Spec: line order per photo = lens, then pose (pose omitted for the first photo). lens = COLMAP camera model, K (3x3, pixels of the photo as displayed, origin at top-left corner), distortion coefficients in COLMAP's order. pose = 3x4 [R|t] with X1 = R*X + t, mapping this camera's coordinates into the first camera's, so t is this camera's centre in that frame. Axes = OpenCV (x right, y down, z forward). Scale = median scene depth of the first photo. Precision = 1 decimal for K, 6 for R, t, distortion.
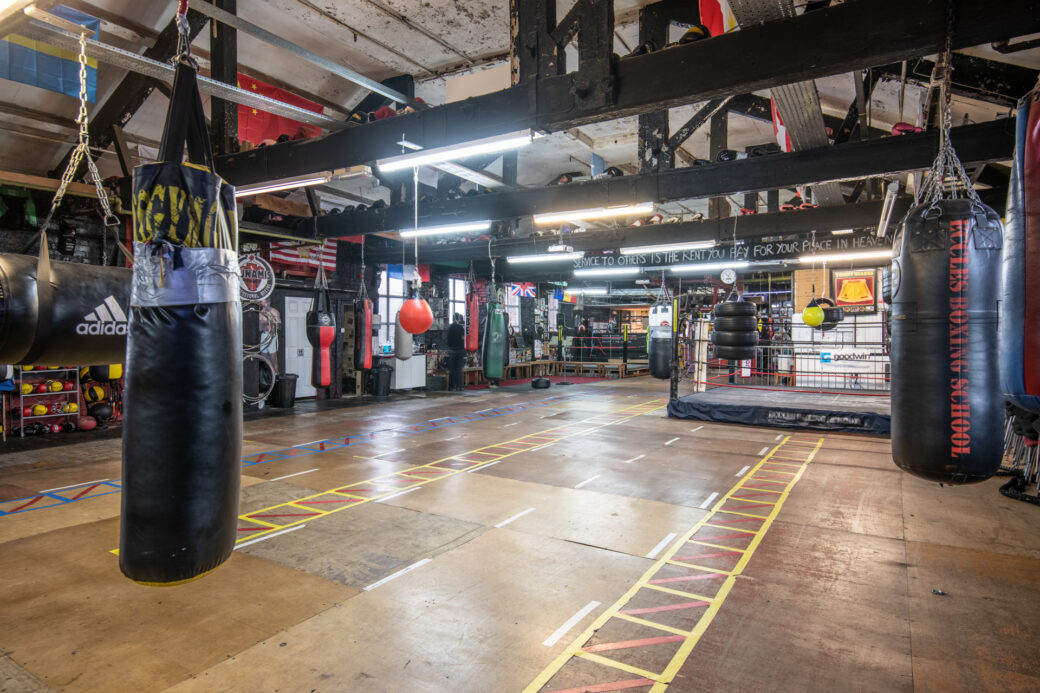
lens RADIAL K [[612.3, 0, 522.6], [0, 612.3, 338.4], [0, 0, 1]] dist [0.018592, -0.000448]
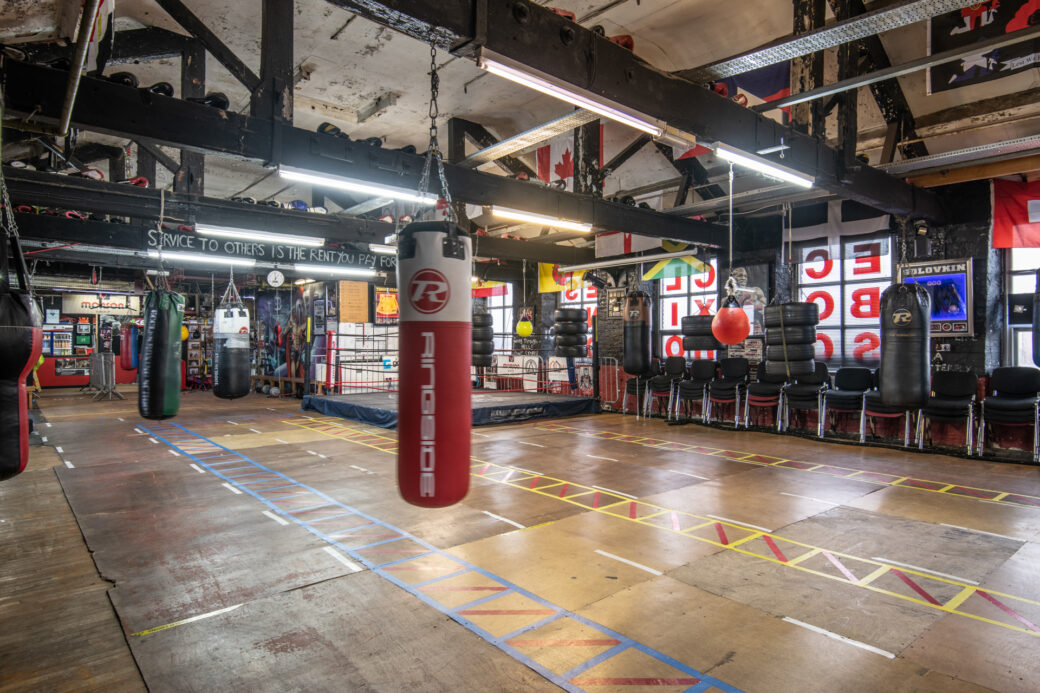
lens RADIAL K [[612.3, 0, 537.0], [0, 612.3, 341.0], [0, 0, 1]] dist [0.018592, -0.000448]
pose [[0.298761, 0.000399, 0.954328, -0.496059], [0.006847, 0.999973, -0.002561, -0.005675], [-0.954304, 0.007299, 0.298750, 0.436181]]
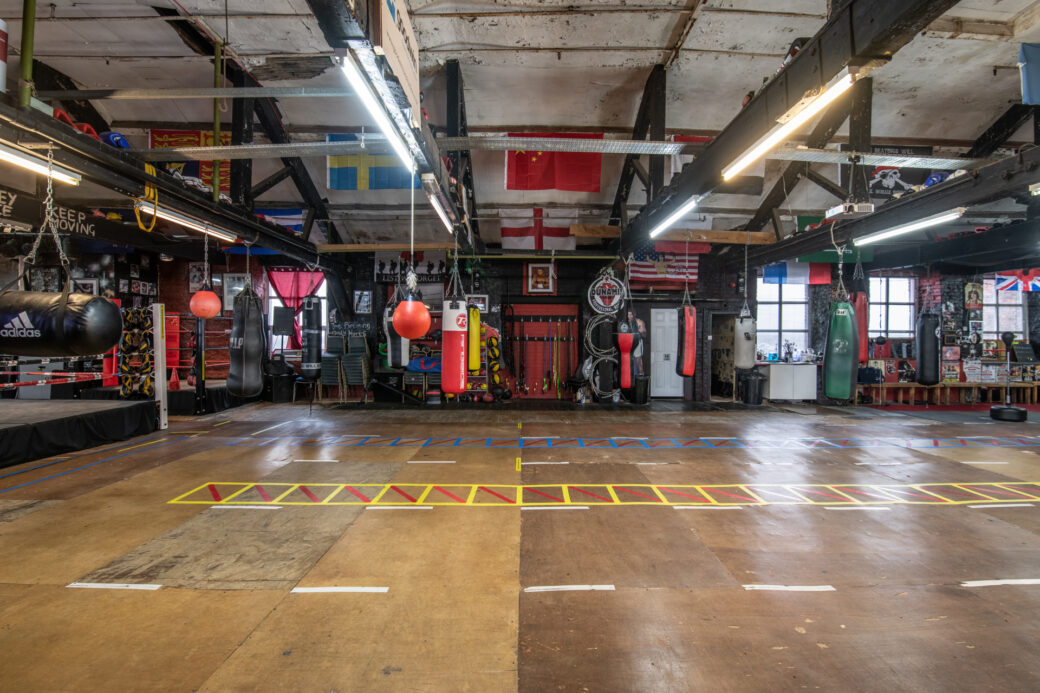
lens RADIAL K [[449.2, 0, 525.8], [0, 449.2, 340.2], [0, 0, 1]] dist [-0.015247, -0.001531]
pose [[0.527250, 0.002055, -0.849707, 0.210495], [-0.011266, 0.999926, -0.004572, -0.001653], [0.849635, 0.011983, 0.527235, 0.344842]]
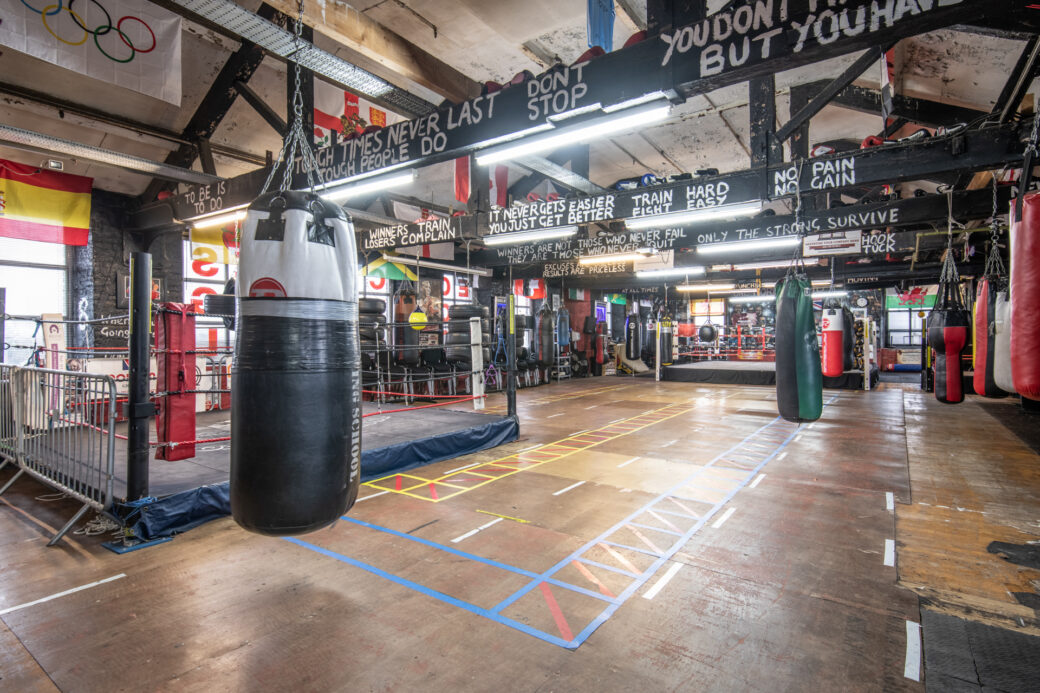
lens RADIAL K [[534.7, 0, 522.6], [0, 534.7, 340.9], [0, 0, 1]] dist [-0.005784, -0.000762]
pose [[-0.998446, -0.001568, 0.055703, 0.157627], [-0.000727, 0.999885, 0.015121, -0.009932], [-0.055720, 0.015057, -0.998333, 1.409451]]
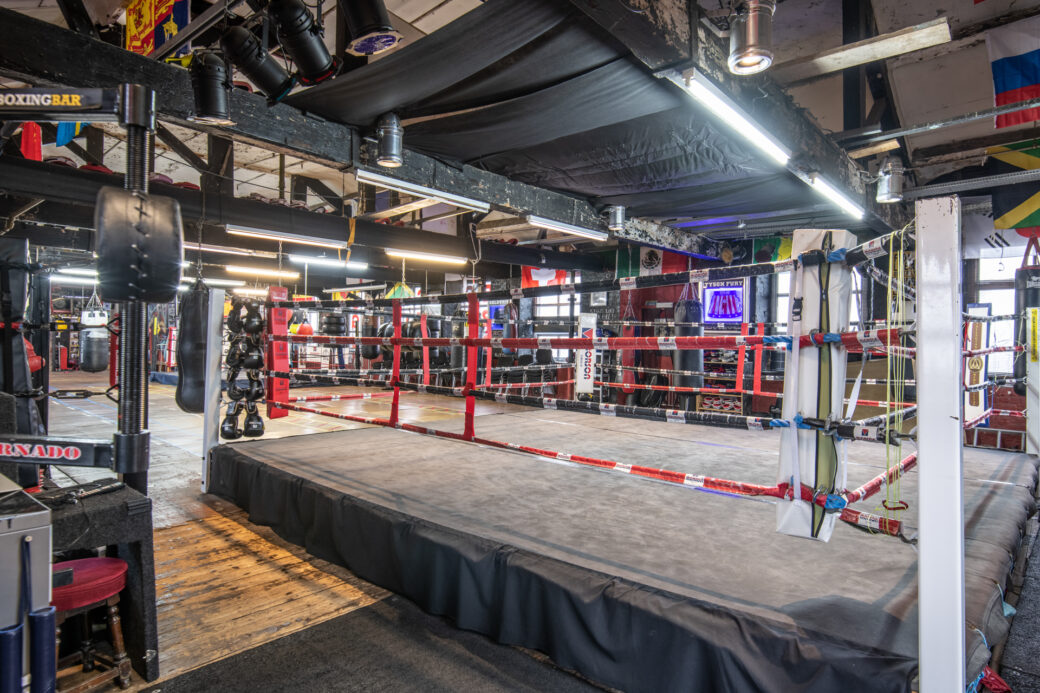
lens RADIAL K [[593.7, 0, 523.8], [0, 593.7, 341.9], [0, 0, 1]] dist [0.000219, -0.000276]
pose [[0.184597, -0.000070, 0.982814, -0.877842], [-0.010189, 0.999946, 0.001985, -0.003880], [-0.982761, -0.010380, 0.184587, -0.040111]]
